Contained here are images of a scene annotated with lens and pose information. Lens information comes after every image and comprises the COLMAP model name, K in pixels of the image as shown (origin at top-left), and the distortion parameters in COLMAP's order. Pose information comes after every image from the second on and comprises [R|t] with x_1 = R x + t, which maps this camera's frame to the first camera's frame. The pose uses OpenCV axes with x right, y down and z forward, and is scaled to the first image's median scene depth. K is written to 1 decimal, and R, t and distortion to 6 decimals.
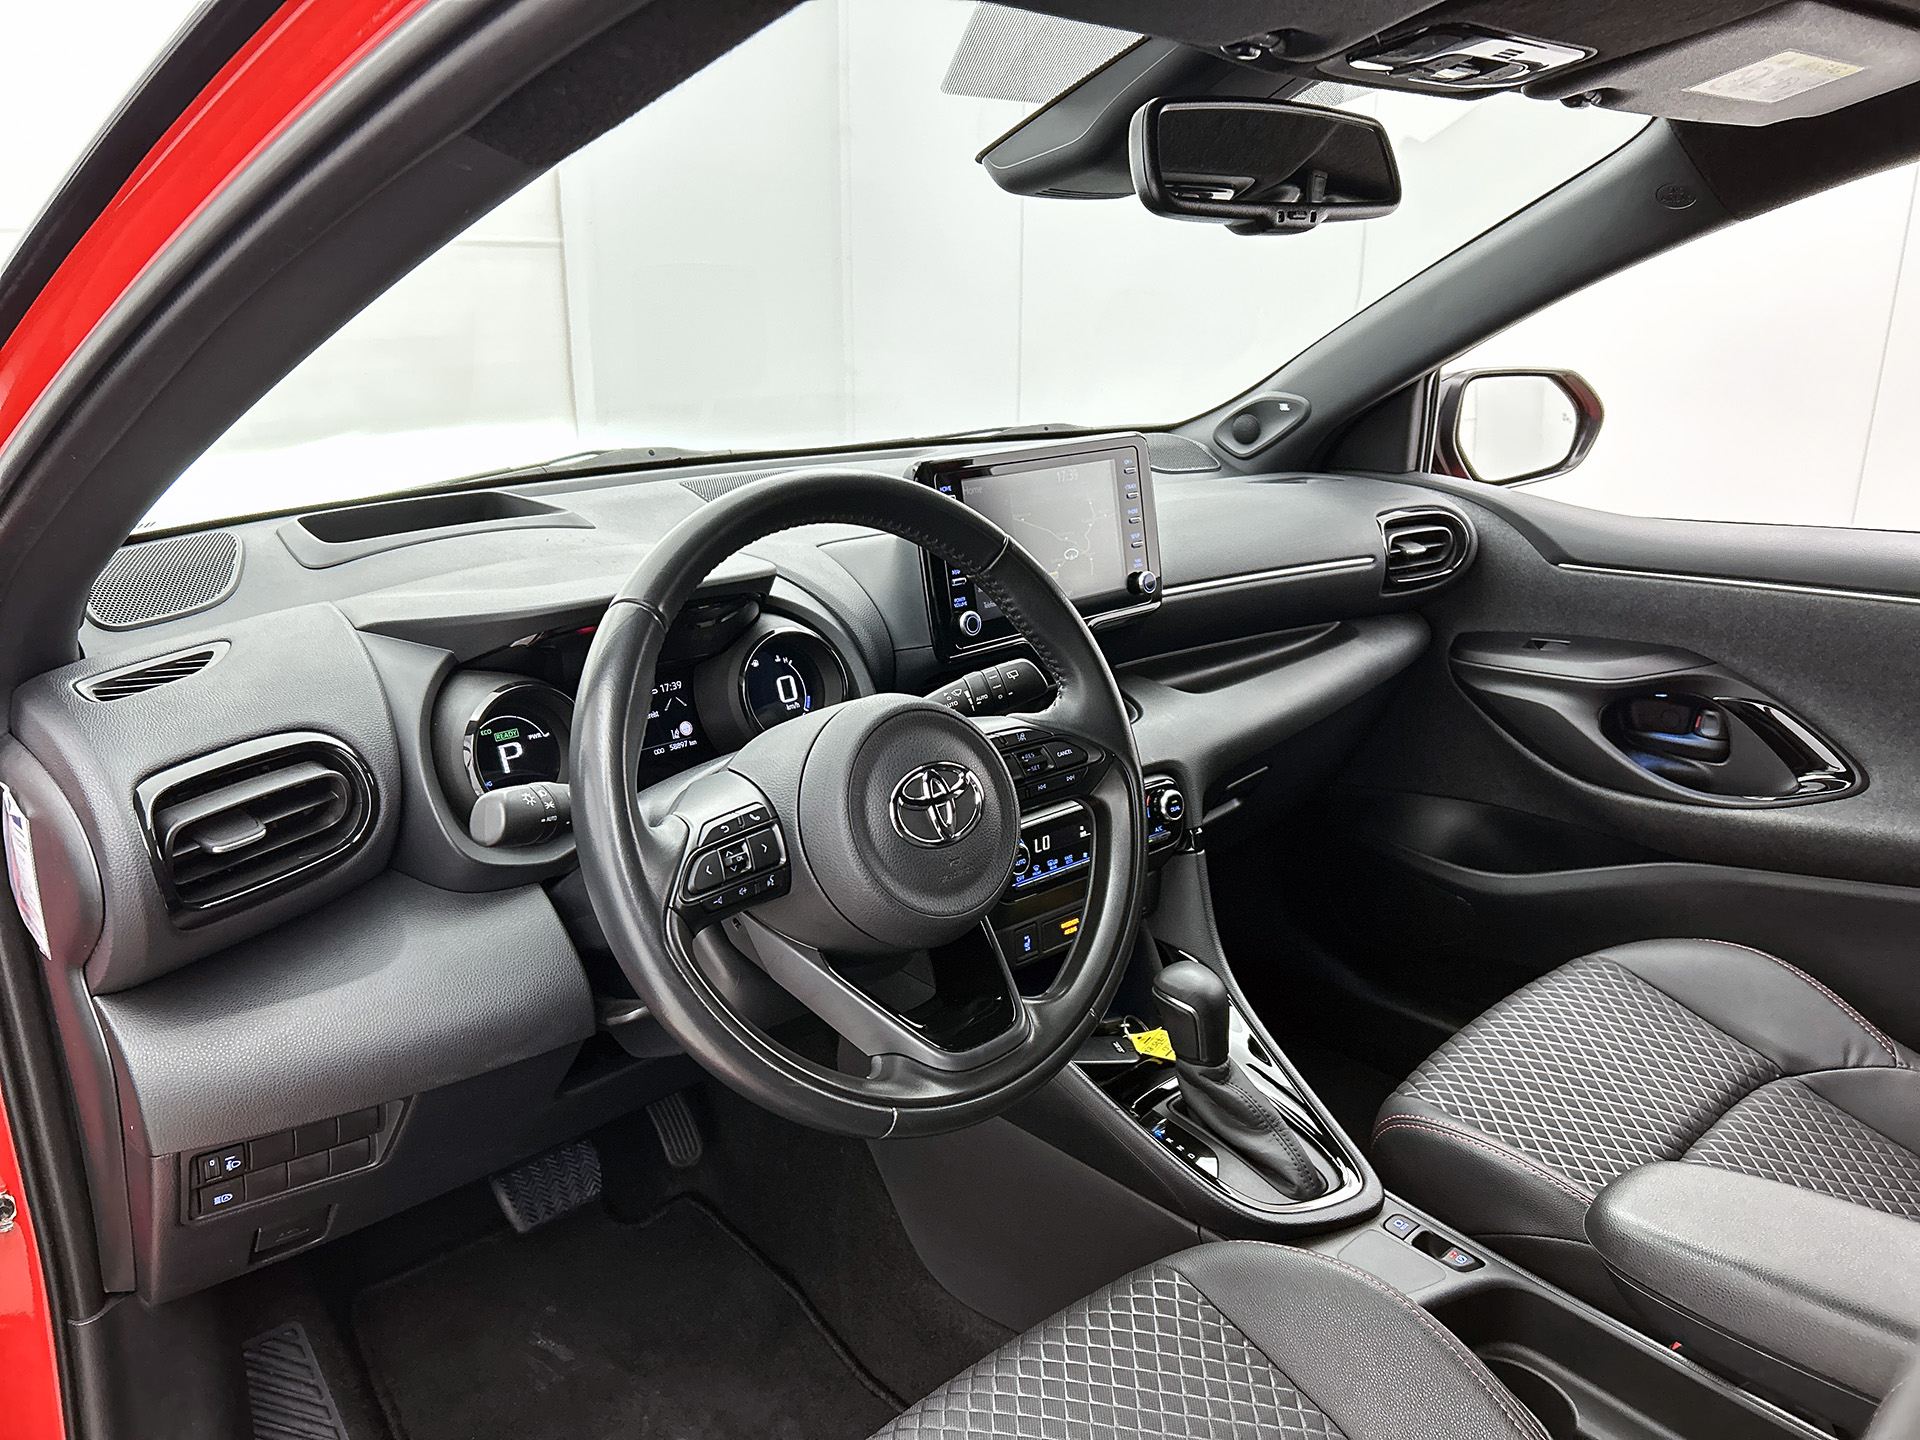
lens RADIAL K [[1423.9, 0, 962.1], [0, 1423.9, 727.5], [0, 0, 1]] dist [0.044194, -0.000455]
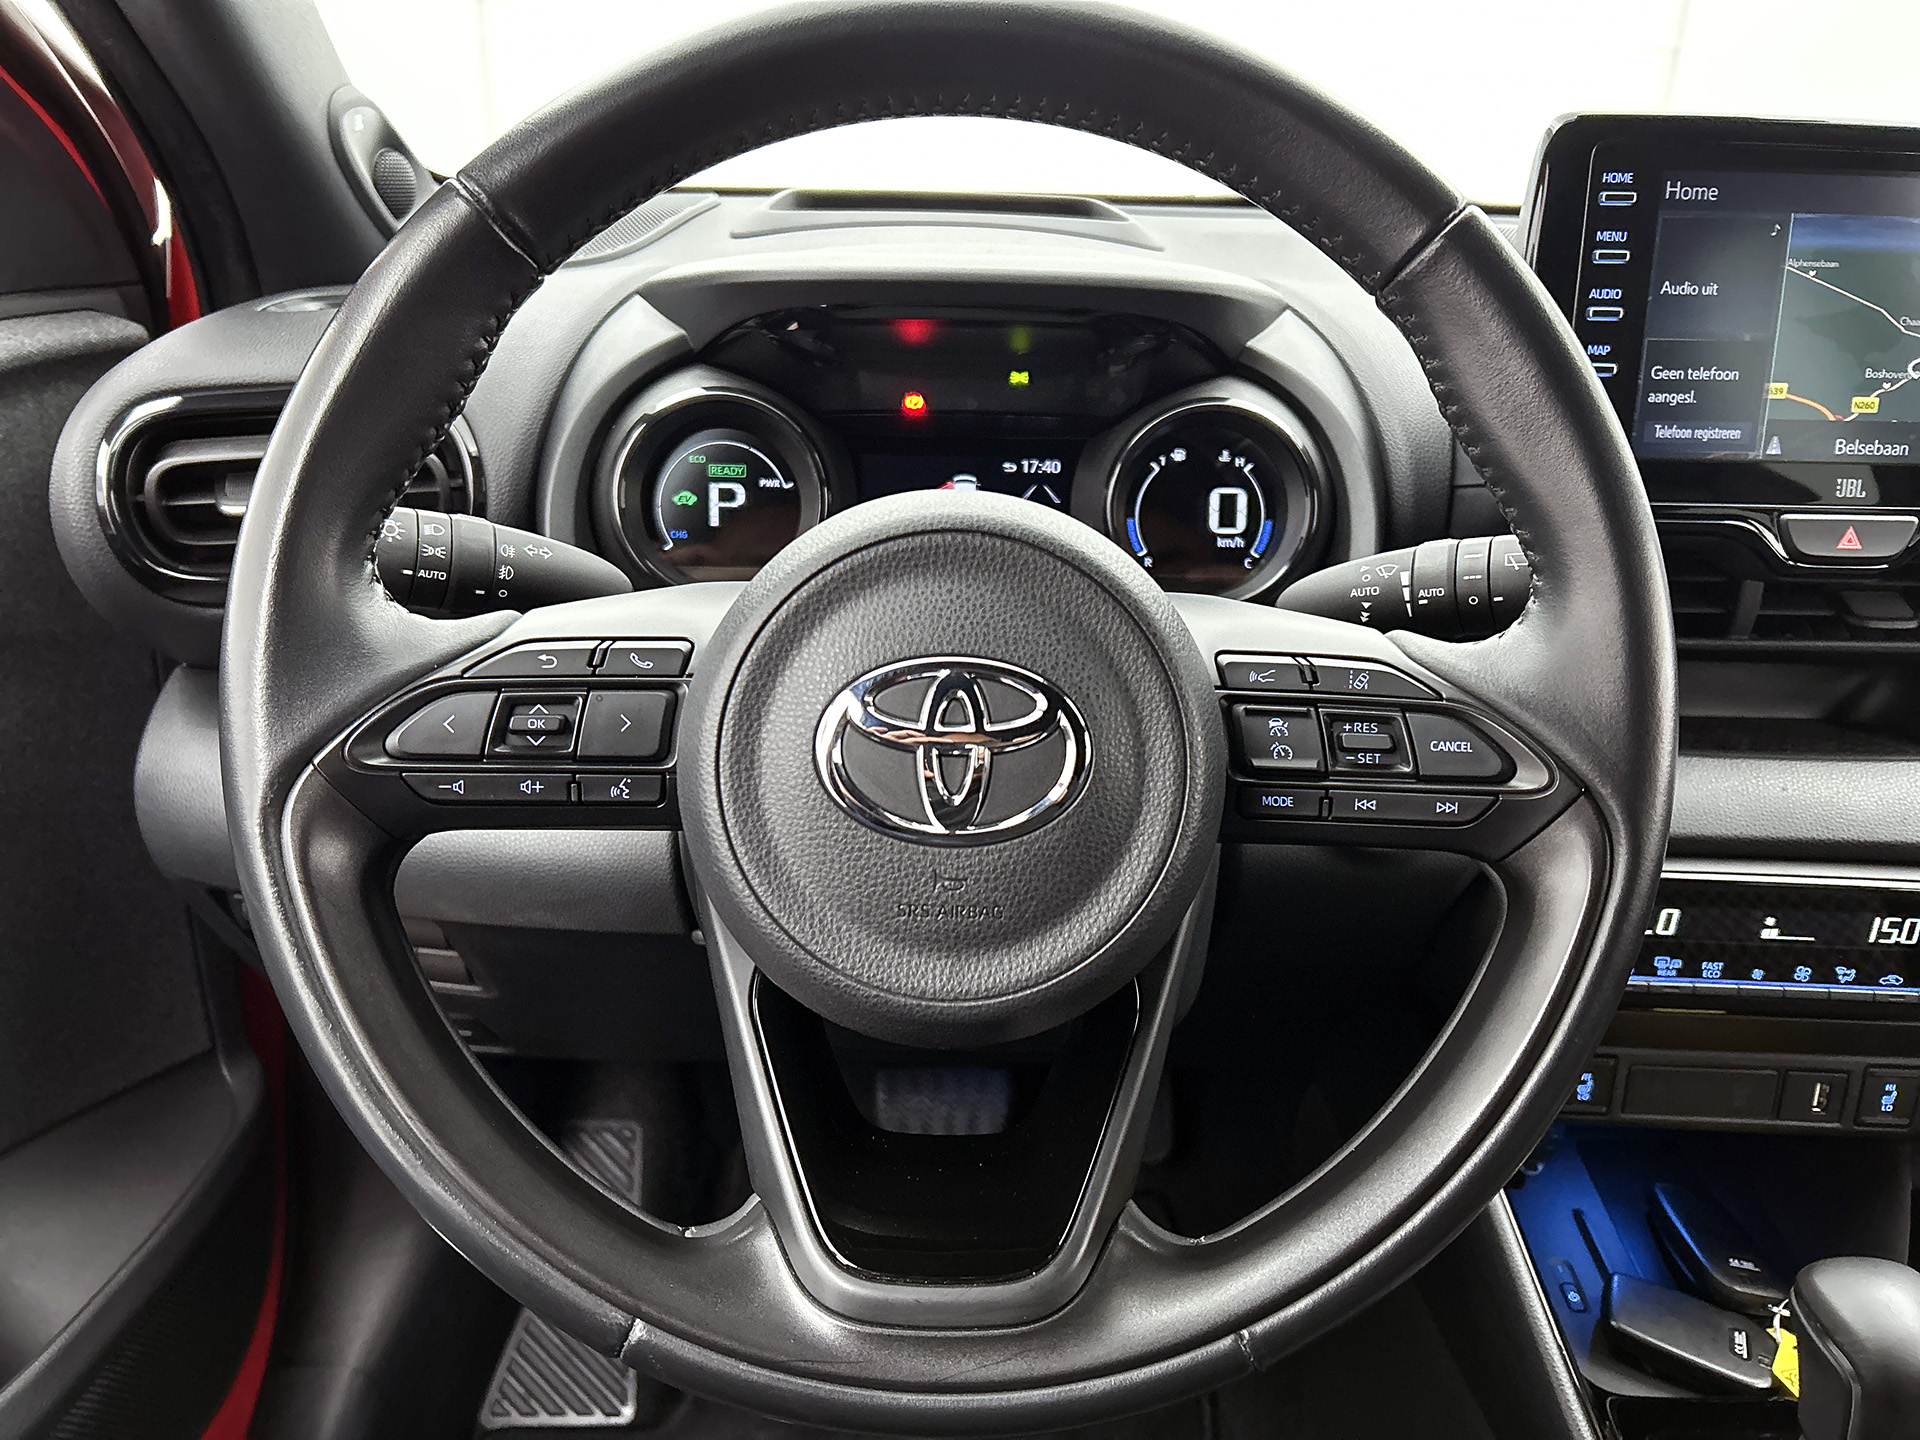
lens RADIAL K [[1447.7, 0, 959.7], [0, 1447.7, 735.0], [0, 0, 1]] dist [0.027781, -0.046856]
pose [[0.733190, 0.284645, -0.617584, 0.165187], [-0.231305, 0.958418, 0.167133, -0.011157], [0.639477, 0.020310, 0.768542, 0.409417]]
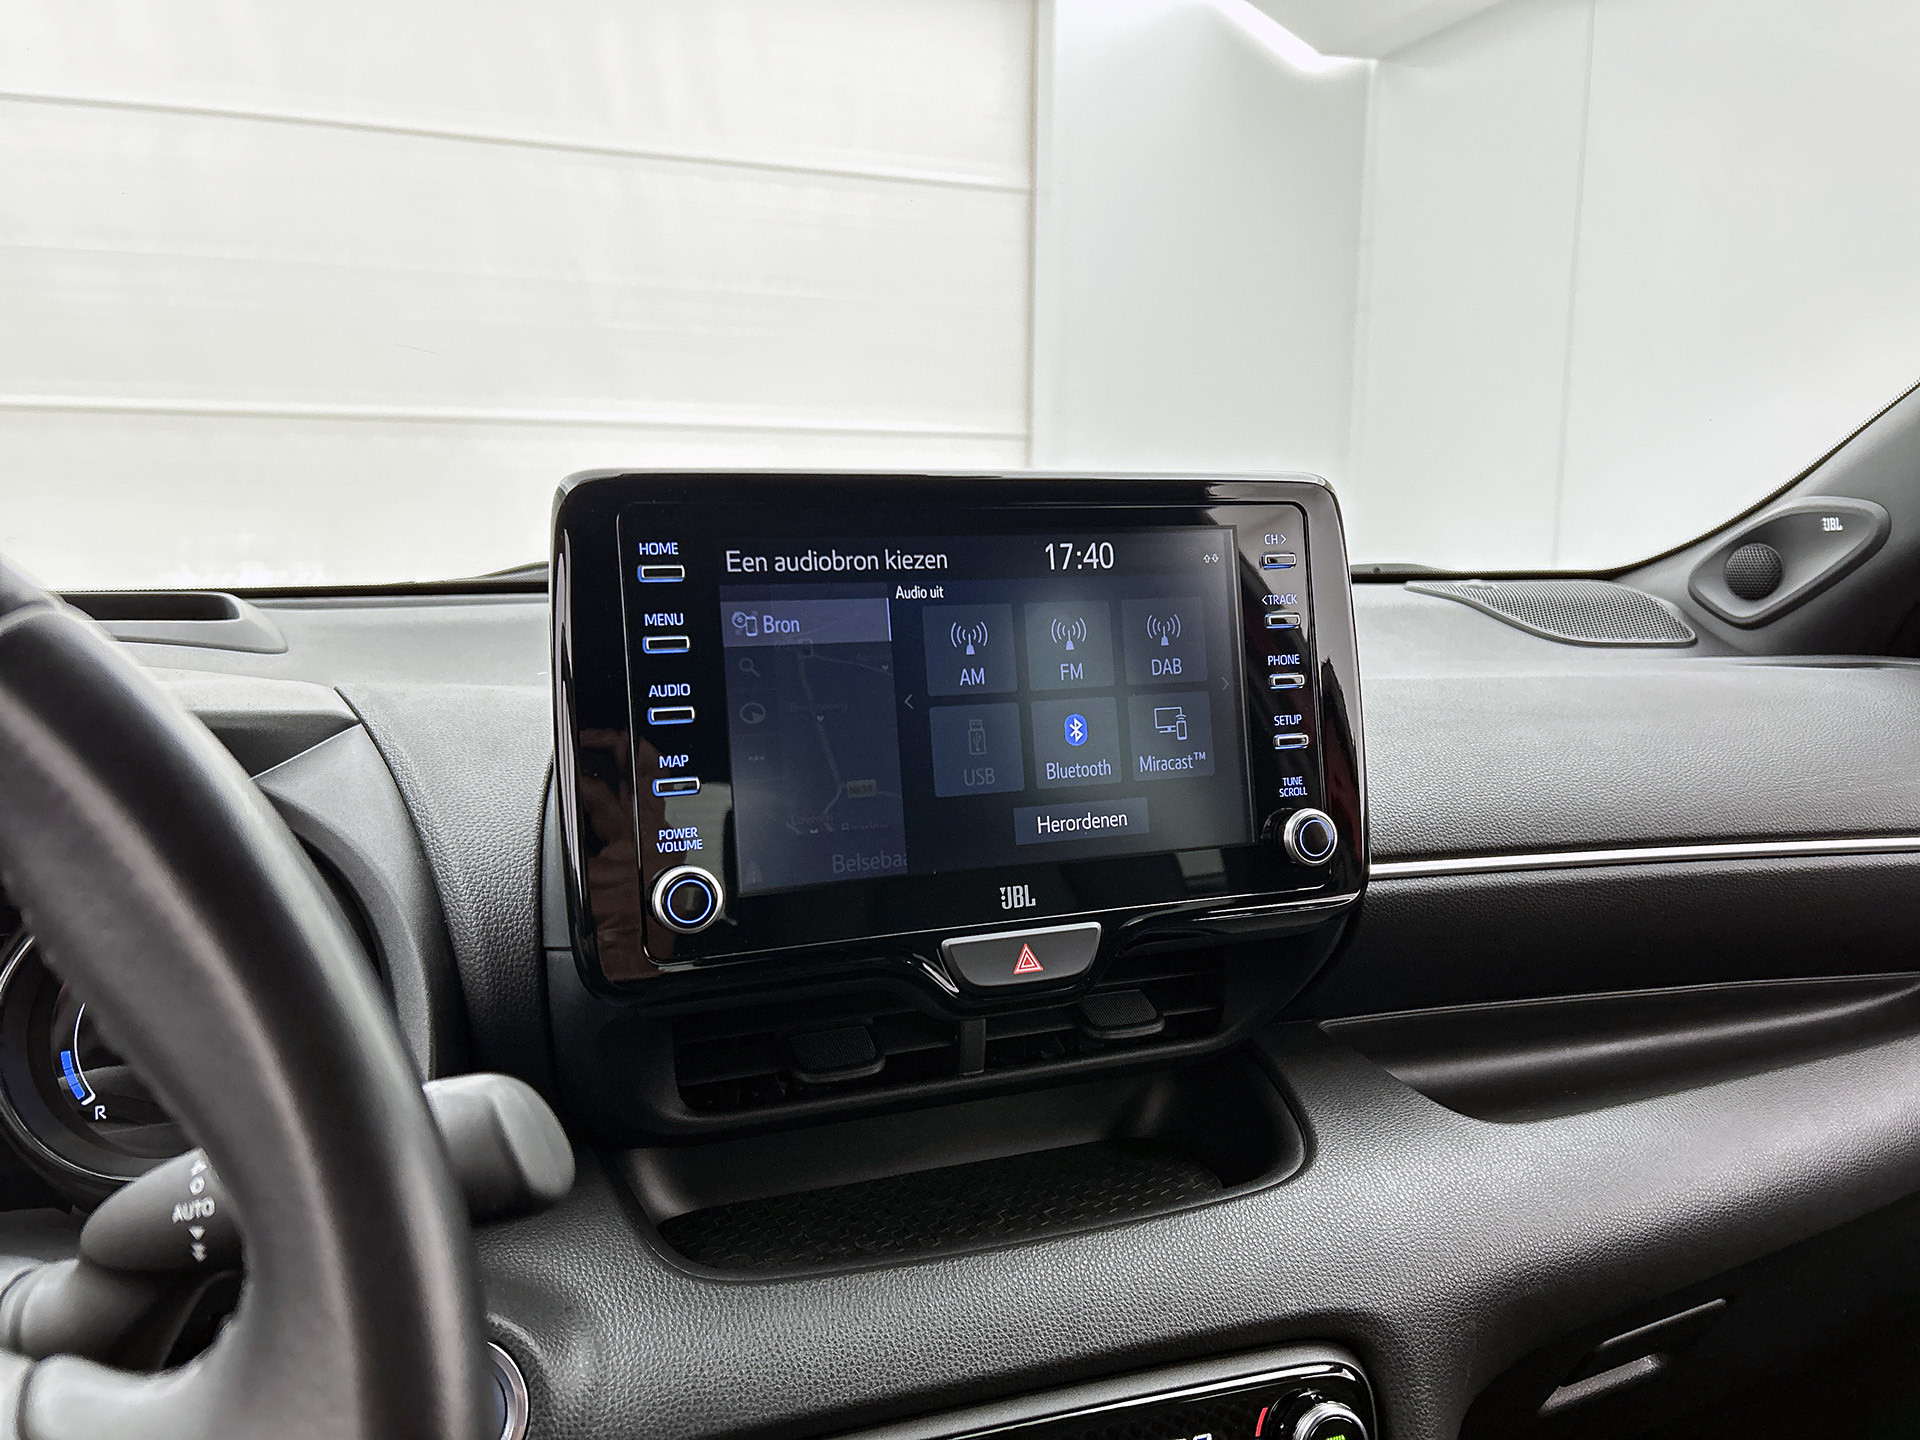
lens RADIAL K [[1461.9, 0, 973.6], [0, 1461.9, 724.0], [0, 0, 1]] dist [0.004826, -0.001227]
pose [[0.926631, 0.055107, -0.371911, 0.192655], [-0.115074, 0.983297, -0.141013, -0.064910], [0.357928, 0.173464, 0.917495, 0.589636]]
